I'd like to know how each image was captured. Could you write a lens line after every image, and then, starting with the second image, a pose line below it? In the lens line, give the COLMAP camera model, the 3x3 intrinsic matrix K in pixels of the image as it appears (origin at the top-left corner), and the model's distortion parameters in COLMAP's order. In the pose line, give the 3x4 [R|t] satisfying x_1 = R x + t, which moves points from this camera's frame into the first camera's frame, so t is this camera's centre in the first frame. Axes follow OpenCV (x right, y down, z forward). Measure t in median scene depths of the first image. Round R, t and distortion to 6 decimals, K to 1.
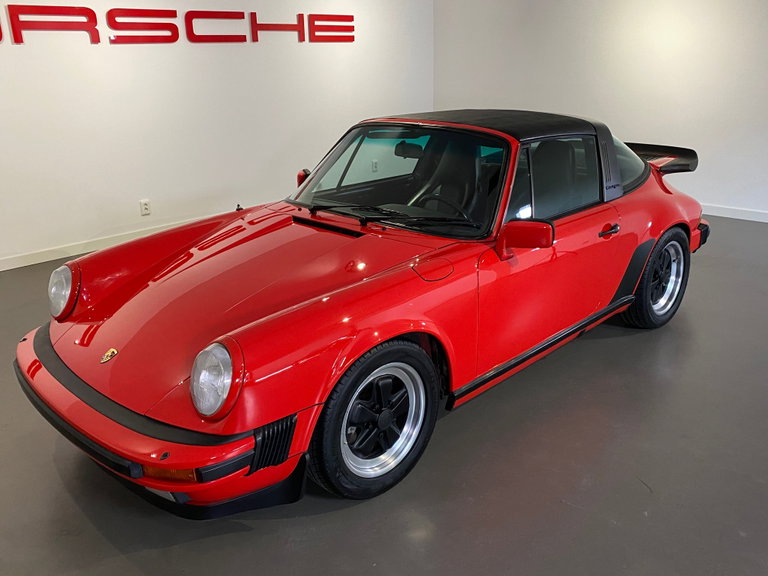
lens RADIAL K [[676.7, 0, 373.0], [0, 676.7, 282.4], [0, 0, 1]] dist [0.032598, -0.002901]
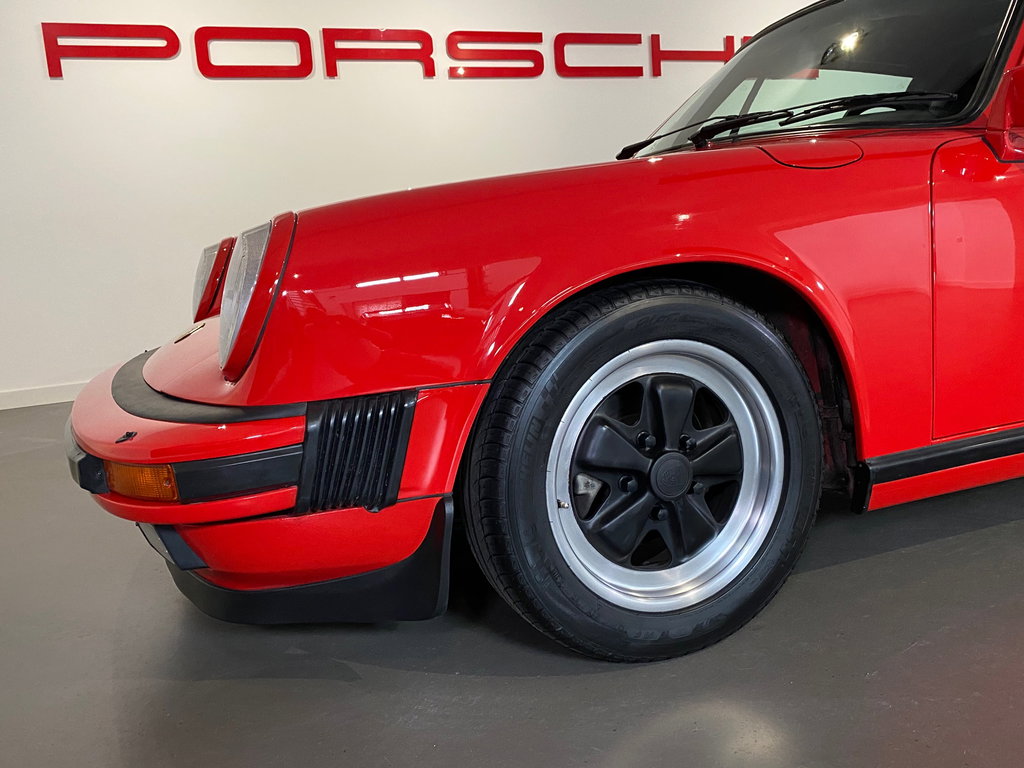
lens RADIAL K [[902.2, 0, 497.3], [0, 902.2, 376.6], [0, 0, 1]] dist [0.032598, -0.002901]
pose [[0.916839, 0.018563, -0.398826, 0.123918], [-0.076321, 0.988646, -0.129436, 0.190801], [0.391895, 0.149111, 0.907846, 0.367361]]
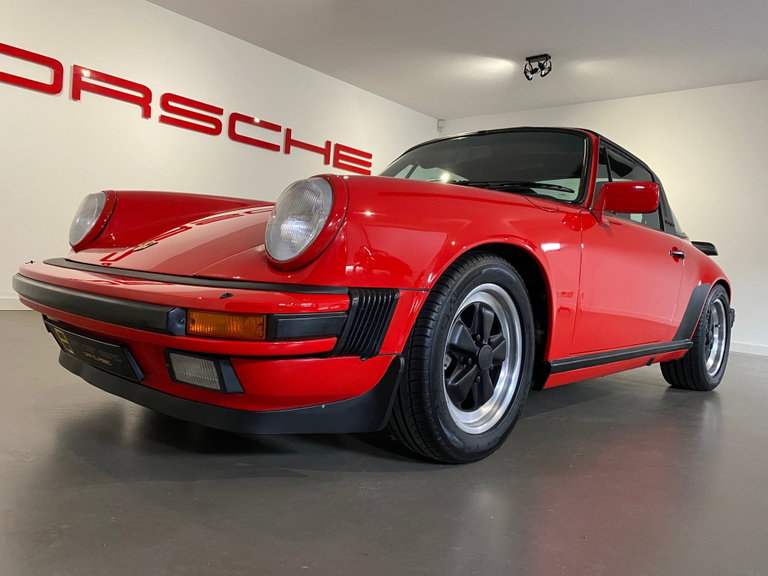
lens RADIAL K [[602.4, 0, 384.0], [0, 602.4, 288.0], [0, 0, 1]] dist [0.000854, 0.001848]
pose [[0.993105, 0.101960, 0.057844, -0.126247], [-0.081855, 0.956376, -0.280437, 0.283377], [-0.083914, 0.273769, 0.958128, 0.273222]]
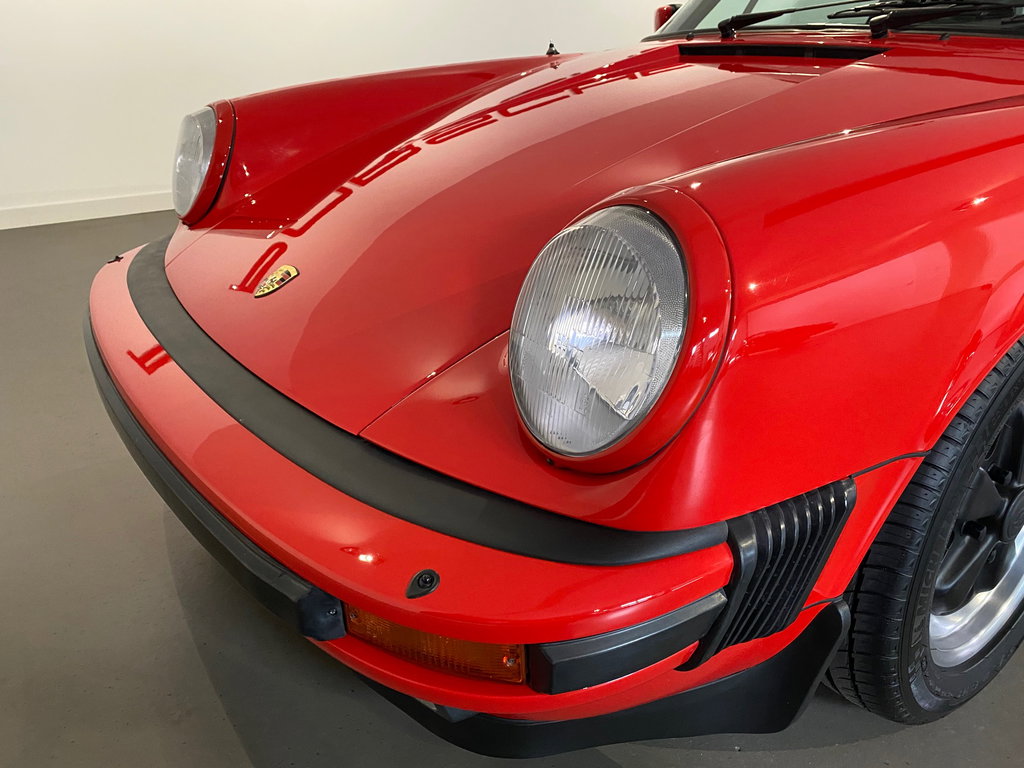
lens RADIAL K [[803.2, 0, 512.0], [0, 803.2, 384.0], [0, 0, 1]] dist [0.000854, 0.001848]
pose [[0.988531, 0.080539, -0.127753, -0.163783], [-0.067138, 0.992103, 0.105945, 0.094576], [0.135276, -0.096153, 0.986131, 0.480086]]
